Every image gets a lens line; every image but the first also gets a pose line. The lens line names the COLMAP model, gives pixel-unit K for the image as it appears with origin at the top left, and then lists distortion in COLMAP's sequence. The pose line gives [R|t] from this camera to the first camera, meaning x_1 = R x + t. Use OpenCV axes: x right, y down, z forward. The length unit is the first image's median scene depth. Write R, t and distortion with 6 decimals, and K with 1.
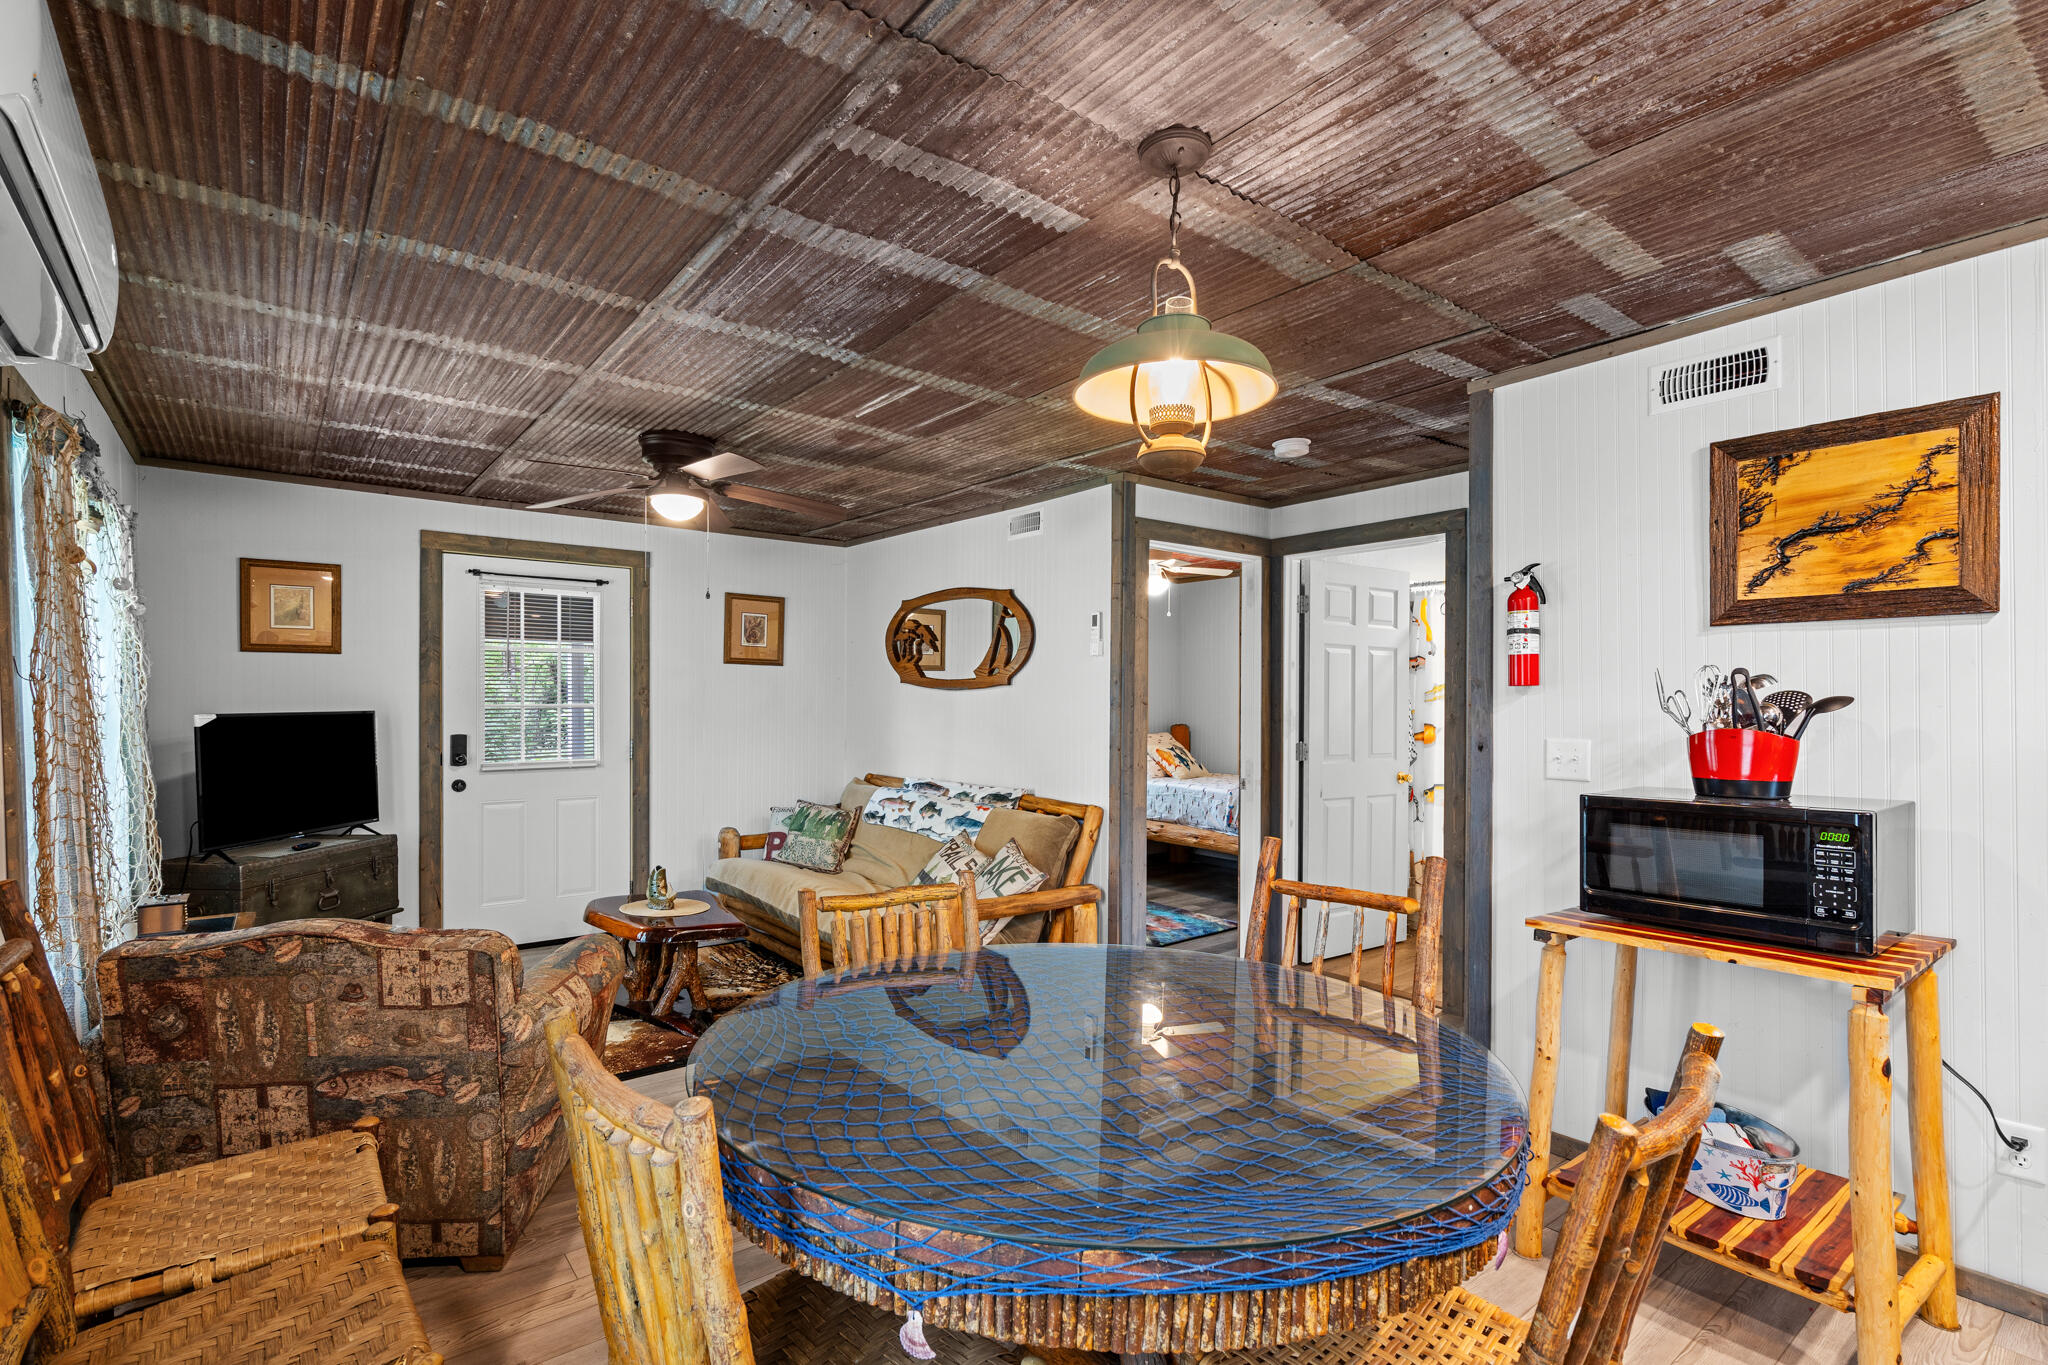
lens RADIAL K [[944.2, 0, 999.7], [0, 944.2, 711.1], [0, 0, 1]] dist [0.002966, 0.000280]
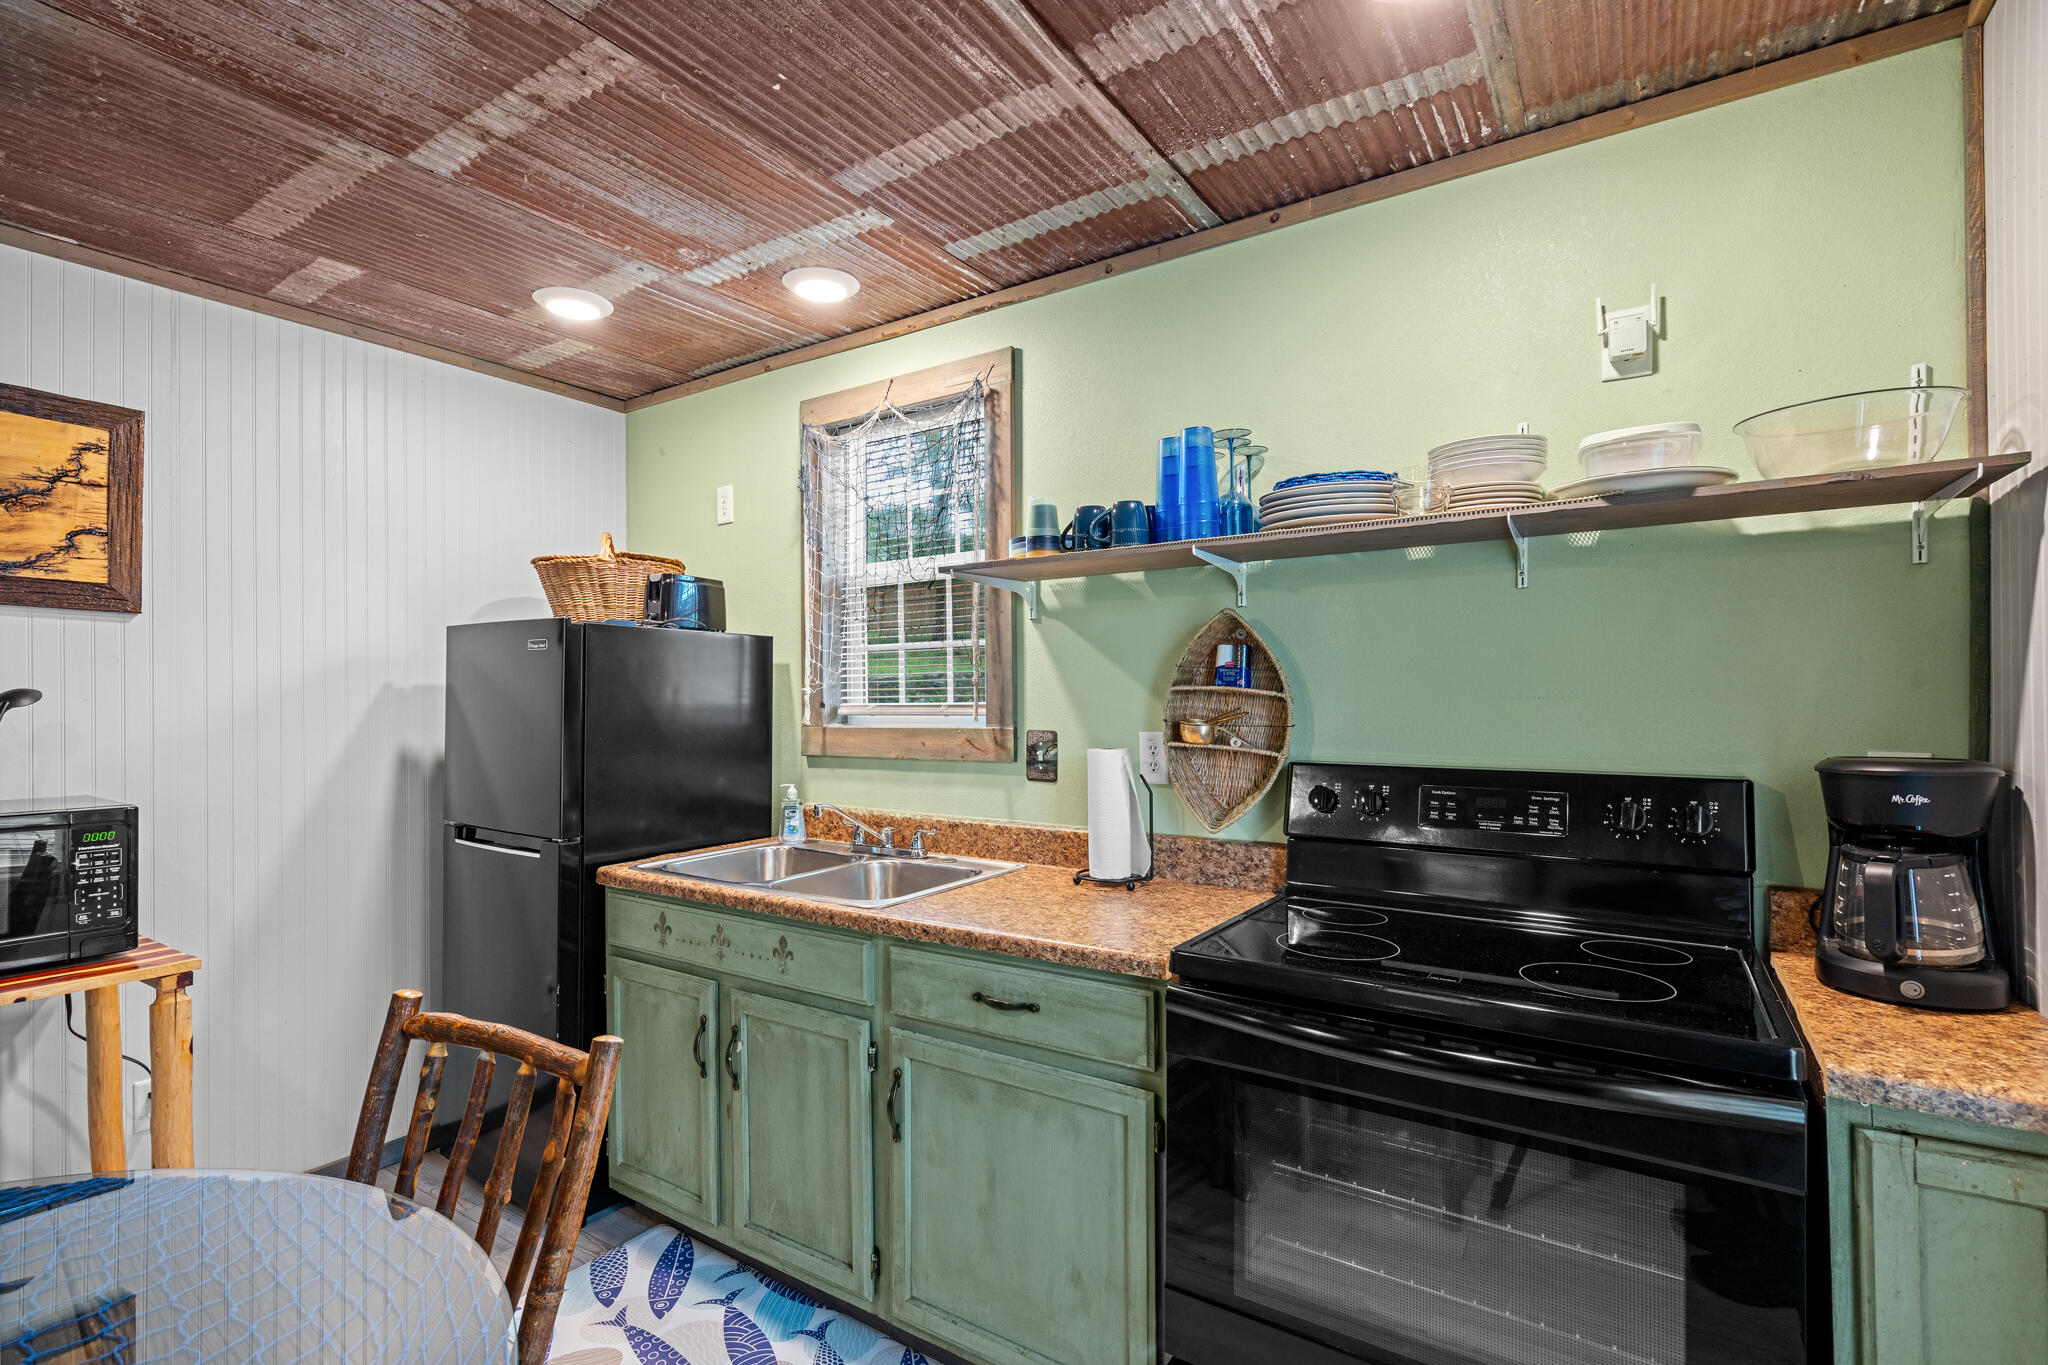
lens RADIAL K [[944.2, 0, 1026.9], [0, 944.2, 688.1], [0, 0, 1]] dist [0.002966, 0.000280]
pose [[-0.337697, 0.012418, 0.941173, -0.289495], [0.009063, 0.999910, -0.009941, 0.001547], [-0.941211, 0.005173, -0.337779, 0.386322]]
